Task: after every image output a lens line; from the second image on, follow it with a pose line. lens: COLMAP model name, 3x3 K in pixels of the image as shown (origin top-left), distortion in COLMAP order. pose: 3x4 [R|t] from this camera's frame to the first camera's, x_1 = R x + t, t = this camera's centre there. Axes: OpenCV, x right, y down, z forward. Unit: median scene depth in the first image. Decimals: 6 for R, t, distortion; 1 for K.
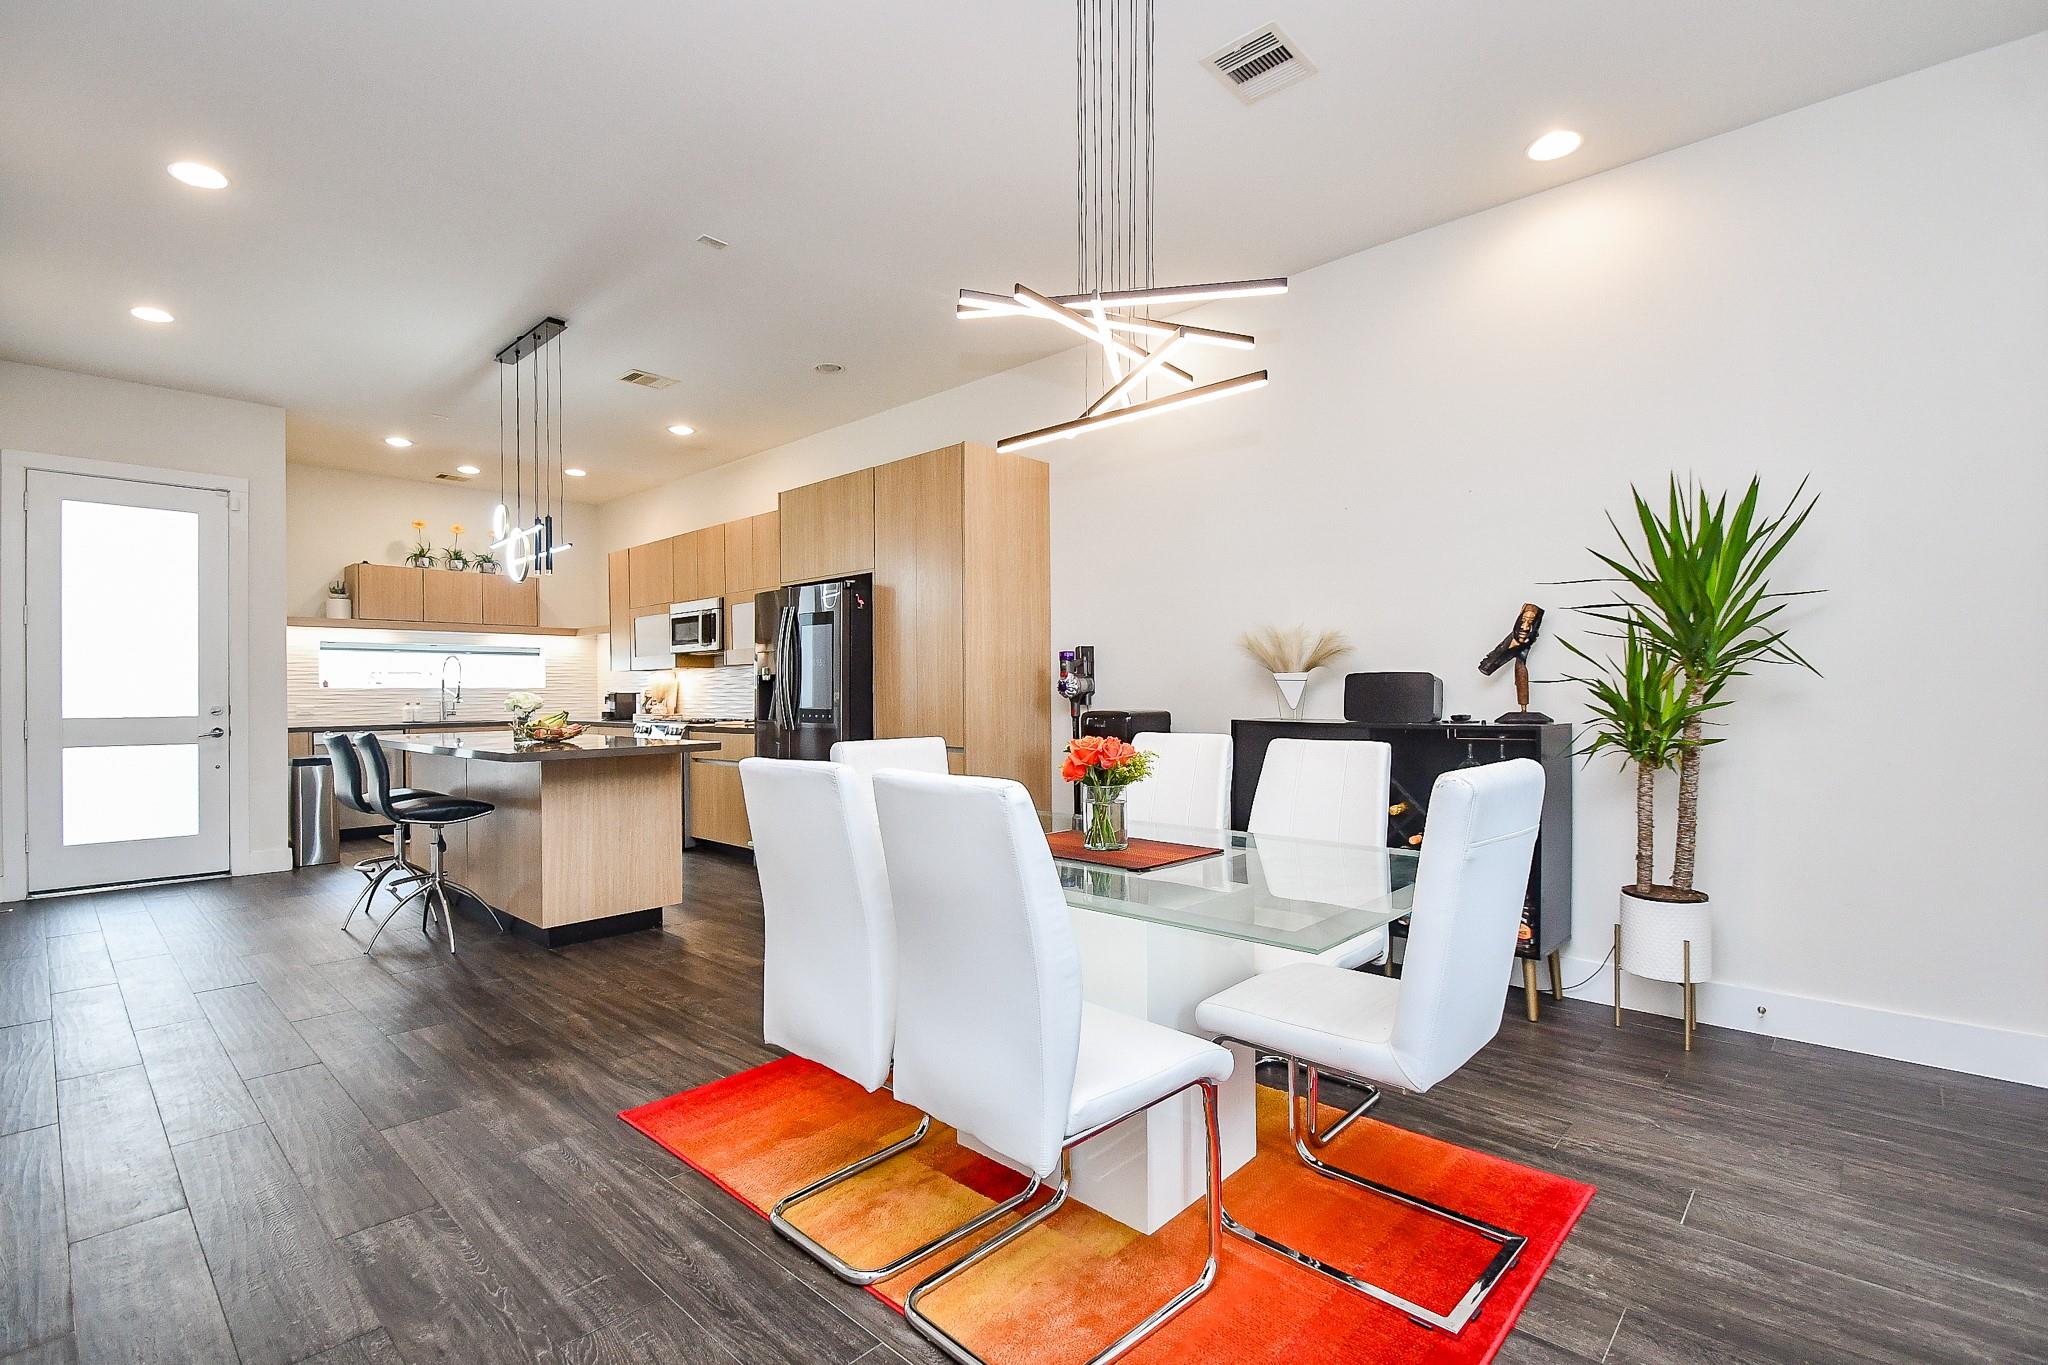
lens RADIAL K [[926.0, 0, 1009.1], [0, 926.0, 703.8], [0, 0, 1]] dist [-0.001134, -0.000396]
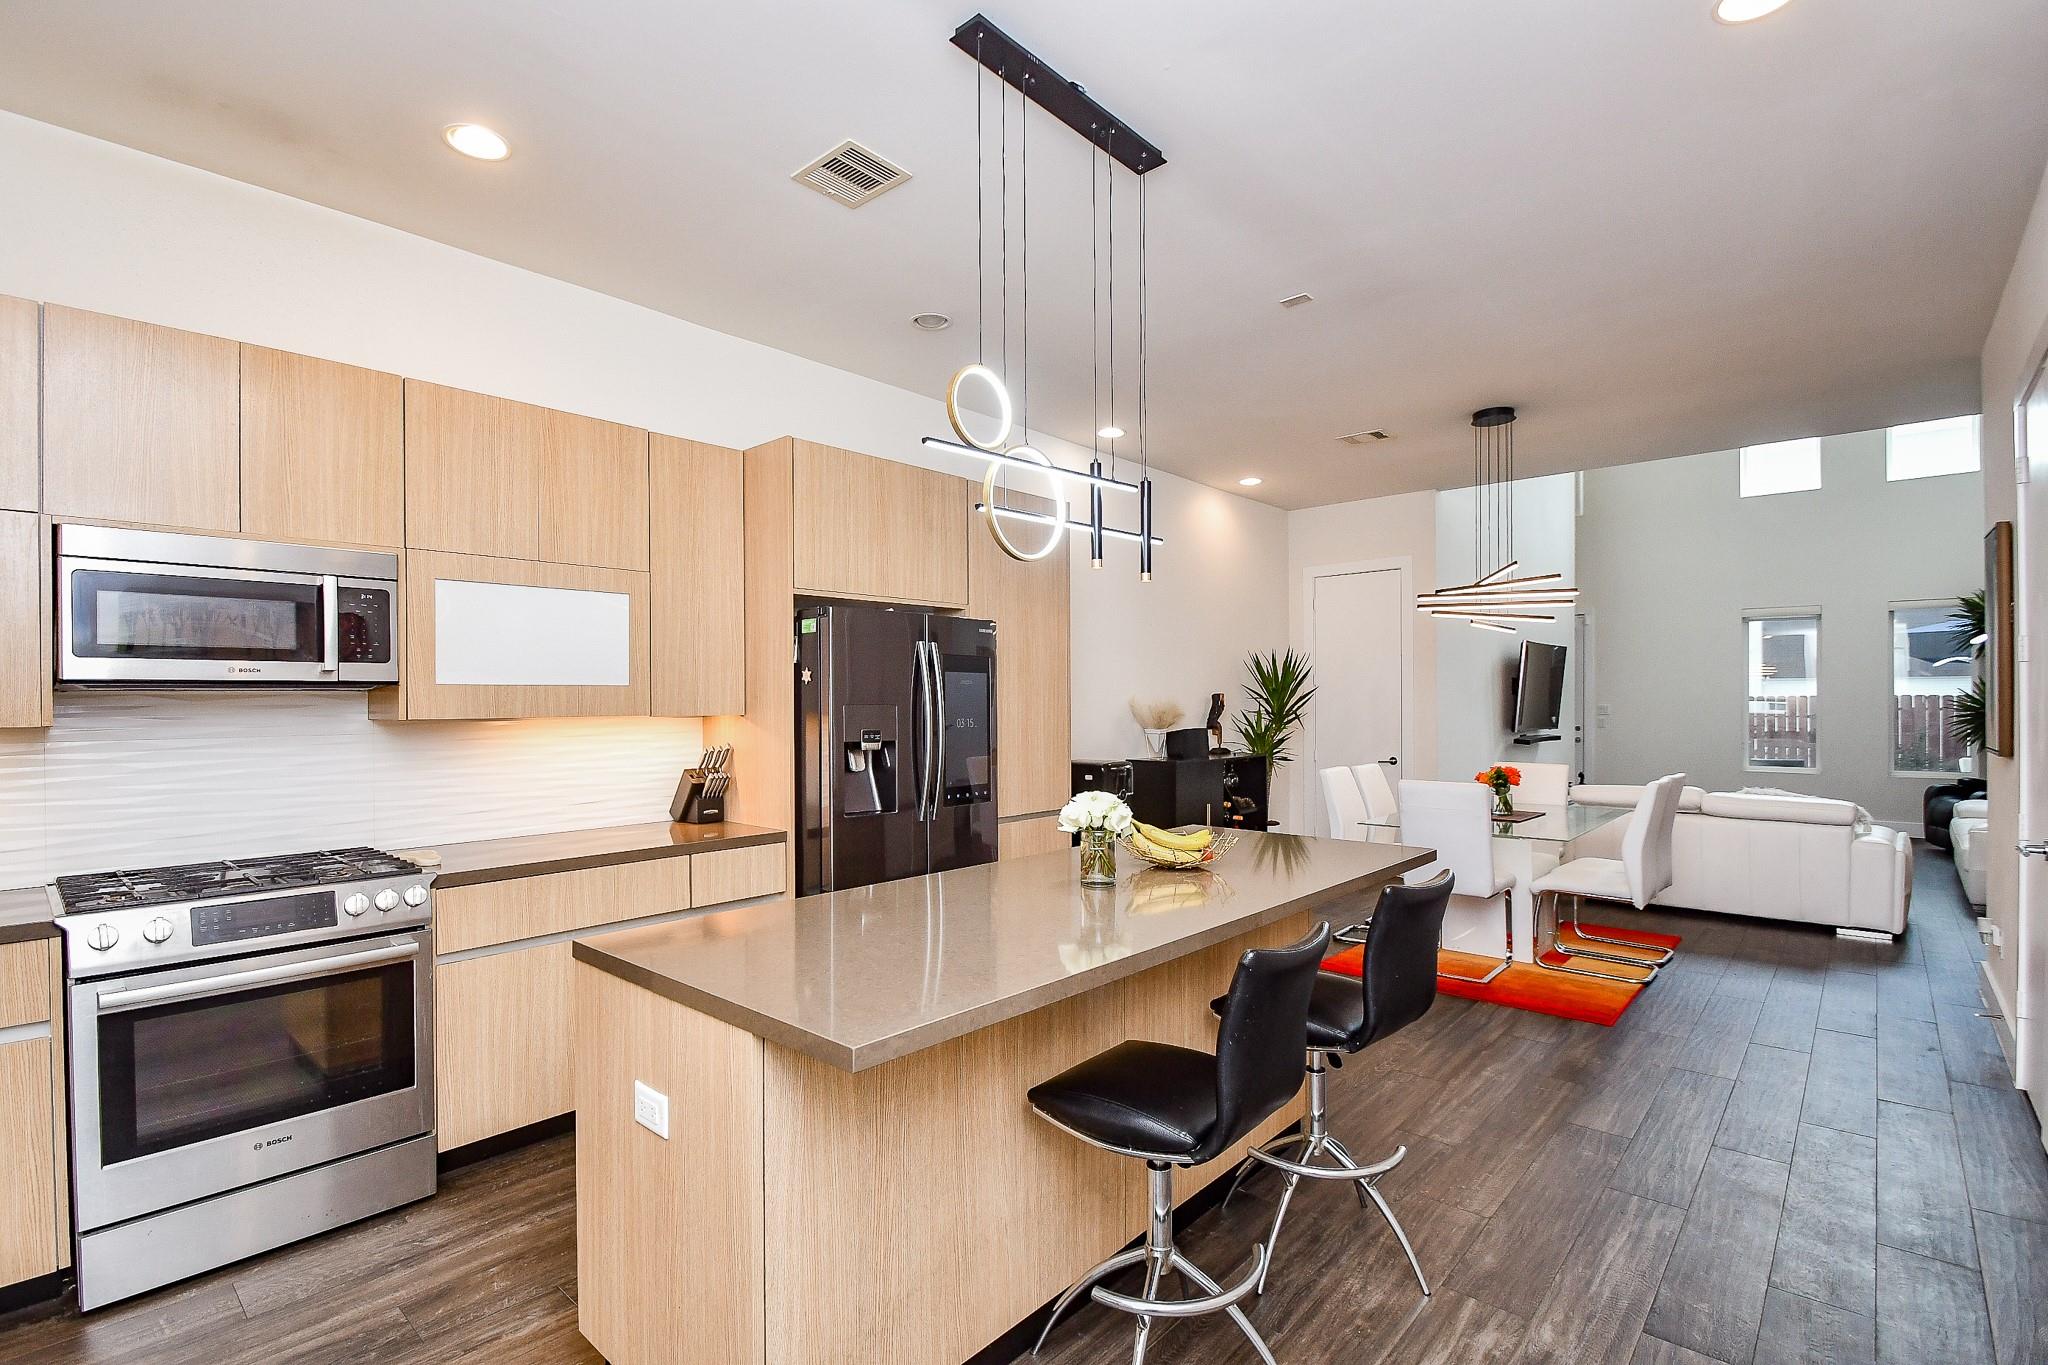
lens RADIAL K [[931.8, 0, 1021.3], [0, 931.8, 713.3], [0, 0, 1]] dist [0.000150, 0.000220]
pose [[-0.013006, -0.005724, 0.999899, -0.909520], [0.013905, 0.999886, 0.005905, -0.054679], [-0.999819, 0.013981, -0.012925, 0.915704]]
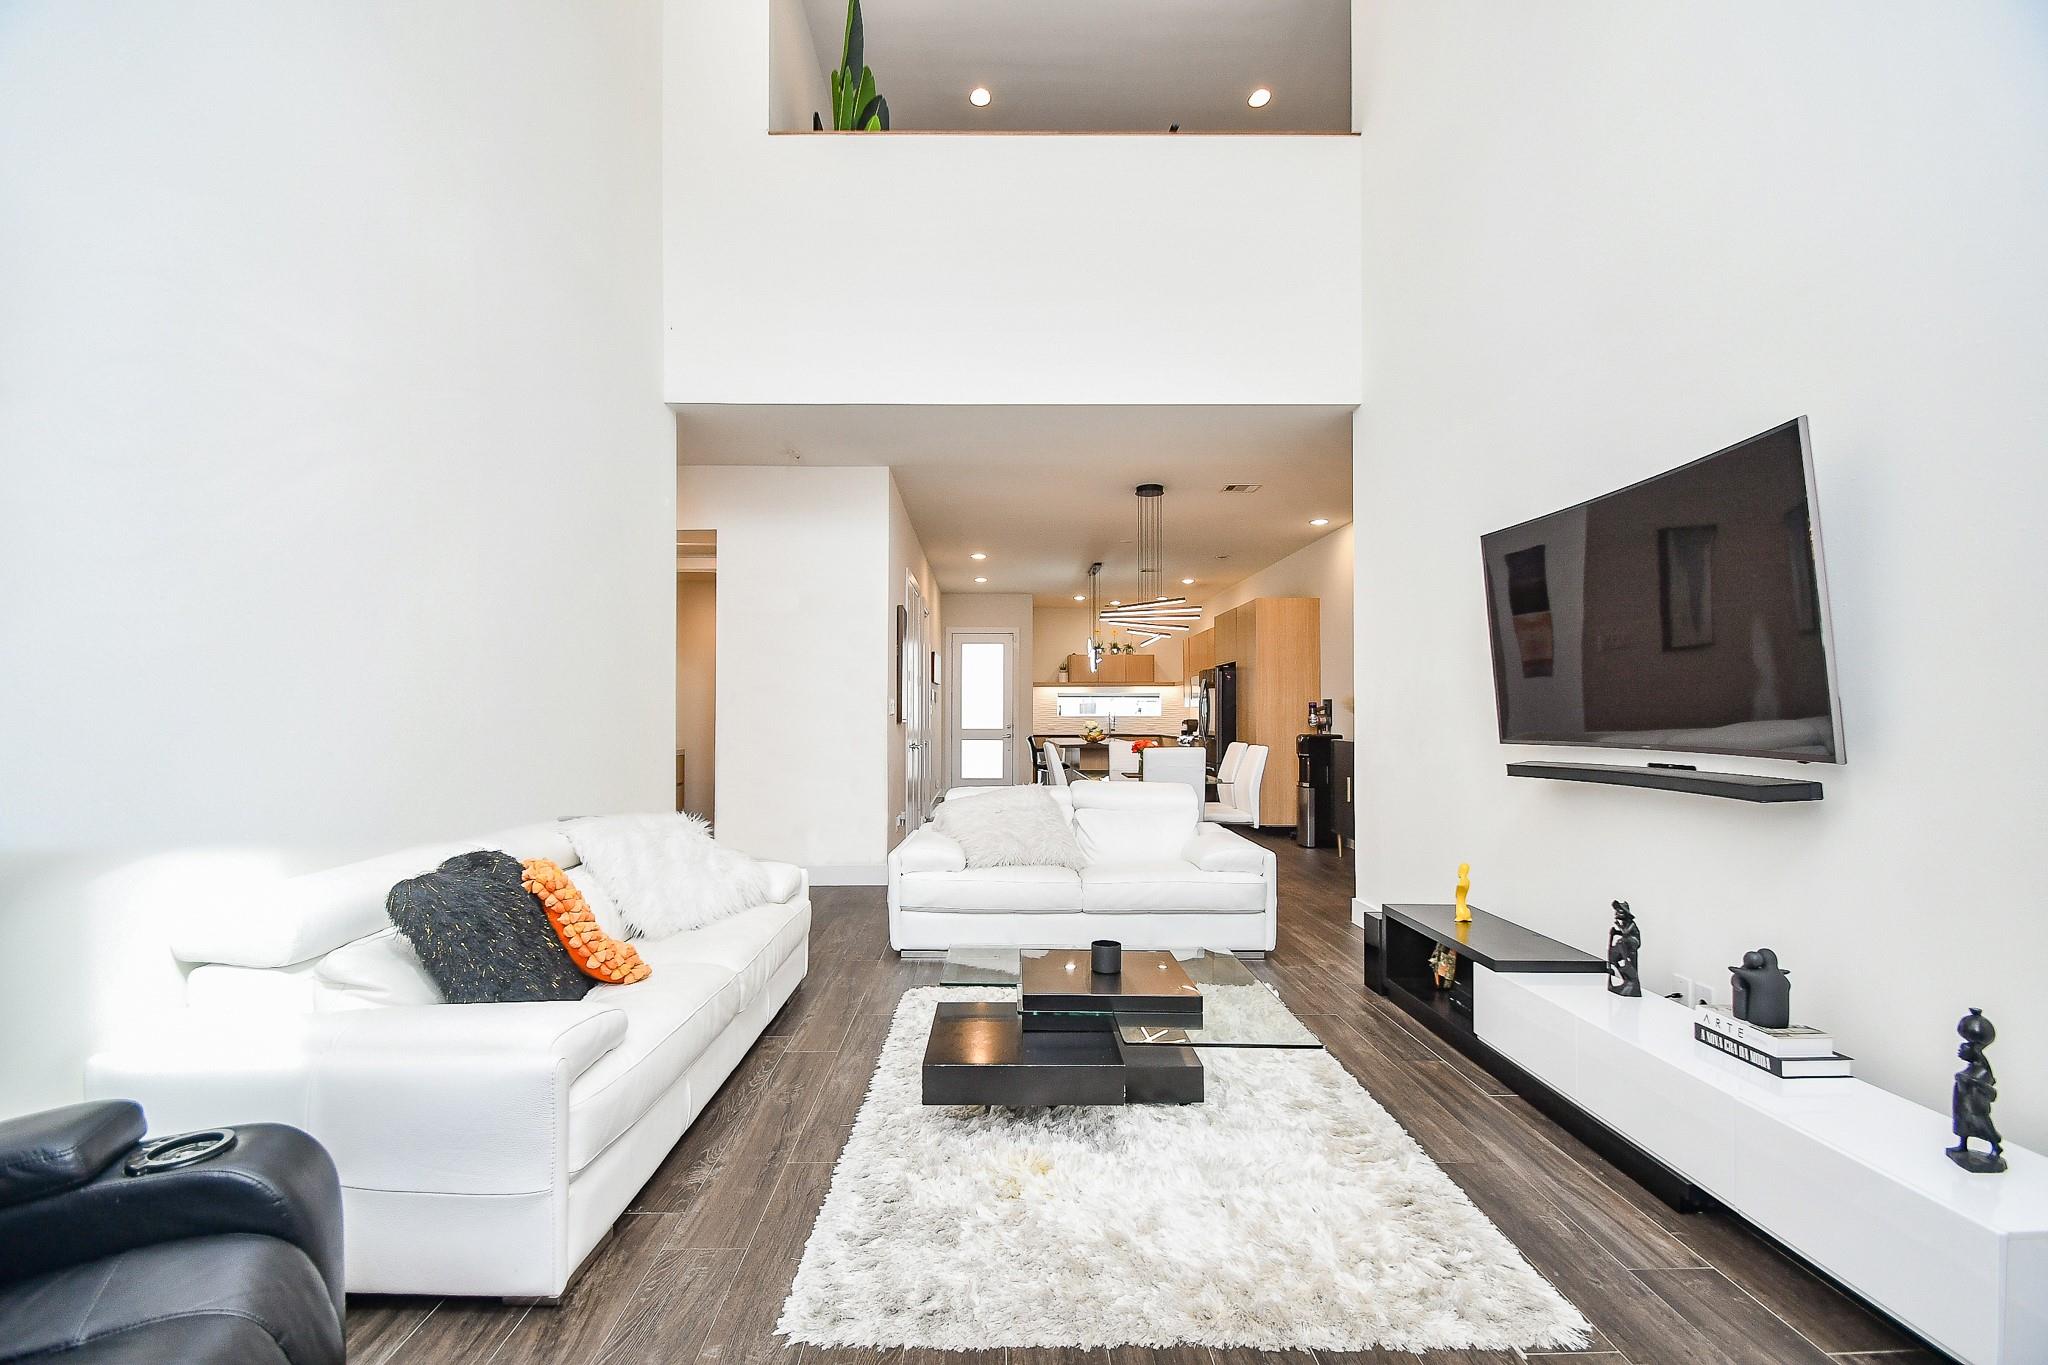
lens RADIAL K [[926.0, 0, 1009.1], [0, 926.0, 703.8], [0, 0, 1]] dist [-0.001134, -0.000396]
pose [[0.691019, -0.002155, -0.722834, 0.897868], [-0.011727, 0.999831, -0.014192, -0.017892], [0.722742, 0.018284, 0.690876, -0.669259]]
